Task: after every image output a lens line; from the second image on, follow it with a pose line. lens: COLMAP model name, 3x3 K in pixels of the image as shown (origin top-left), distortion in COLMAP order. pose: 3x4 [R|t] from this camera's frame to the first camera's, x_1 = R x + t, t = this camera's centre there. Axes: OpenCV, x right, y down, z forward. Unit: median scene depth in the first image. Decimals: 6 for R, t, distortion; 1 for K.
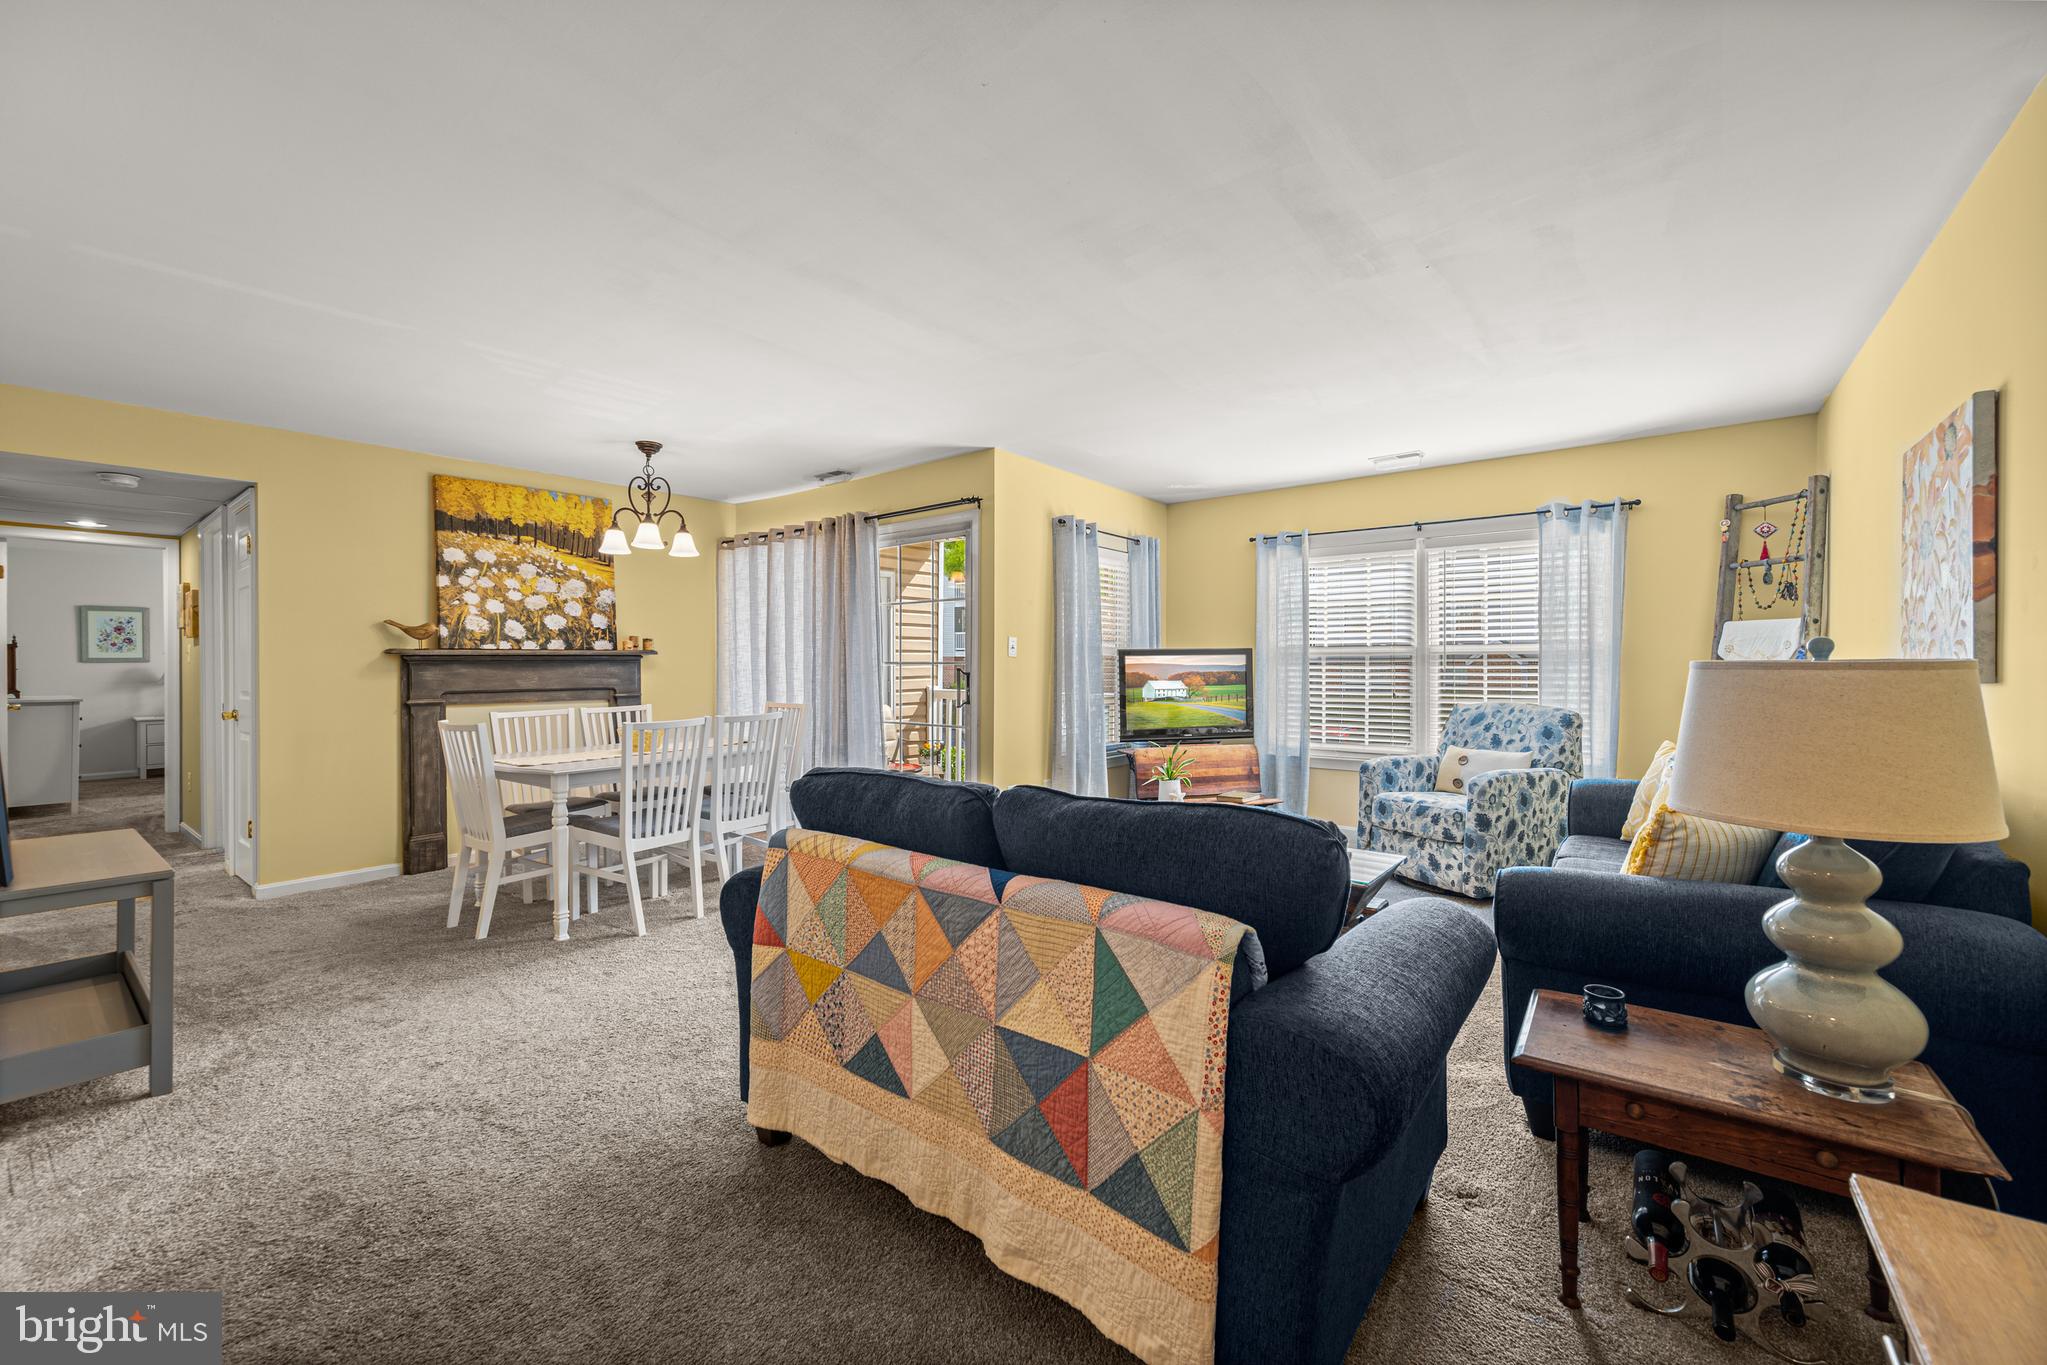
lens RADIAL K [[820.7, 0, 1002.0], [0, 820.7, 662.6], [0, 0, 1]] dist [0.005642, 0.000836]
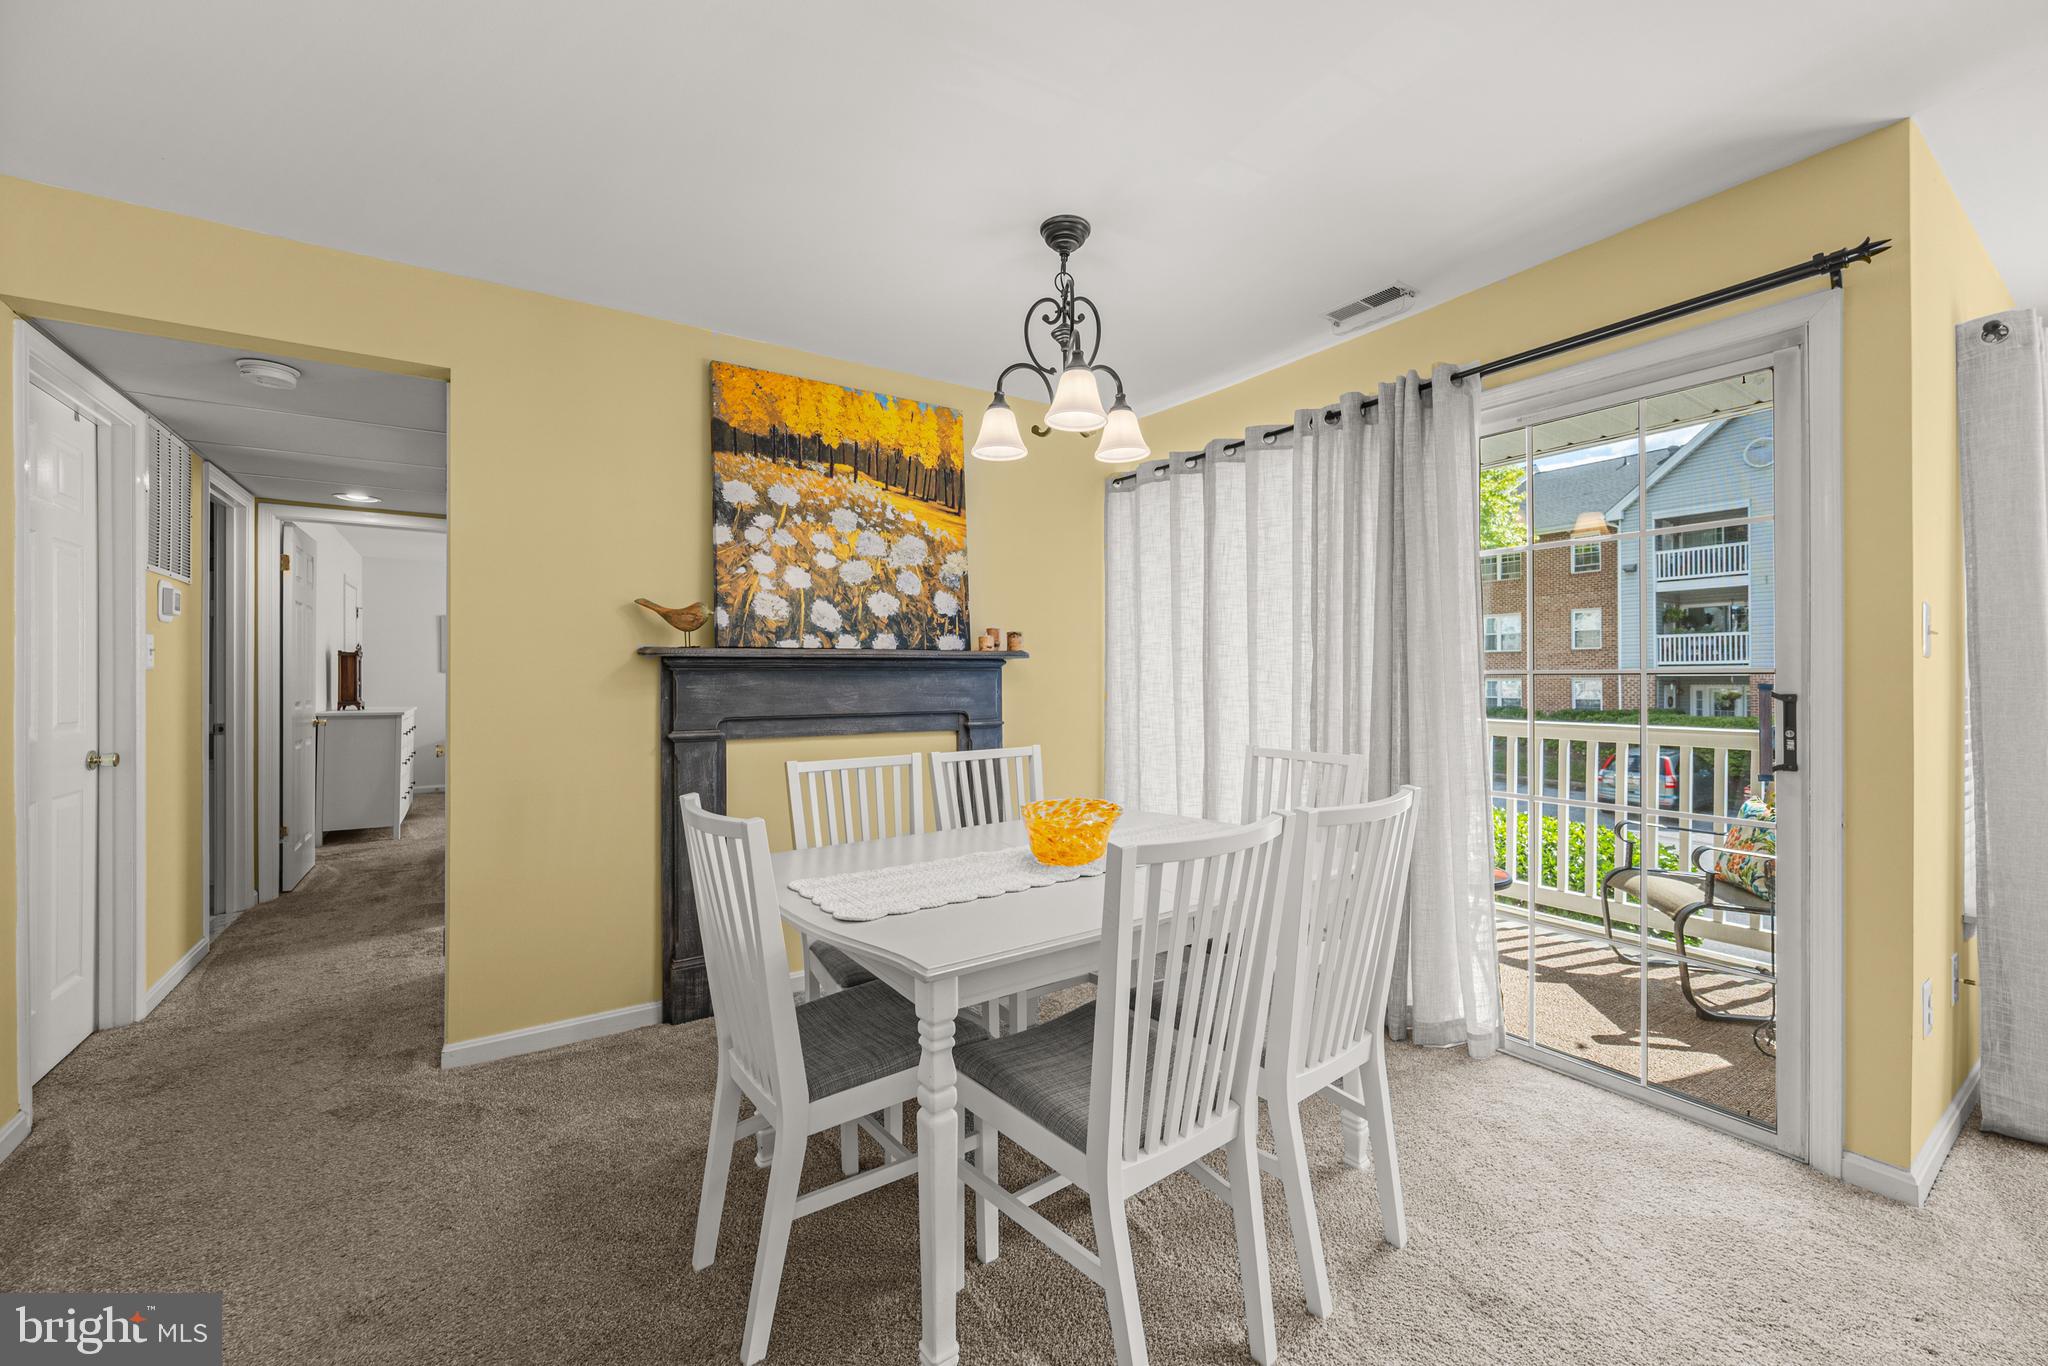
lens RADIAL K [[821.1, 0, 1004.8], [0, 821.1, 669.3], [0, 0, 1]] dist [0.005642, 0.000836]
pose [[0.951012, -0.000027, -0.309154, -0.276377], [-0.002095, 0.999976, -0.006532, 0.003004], [0.309147, 0.006859, 0.950989, 0.459759]]
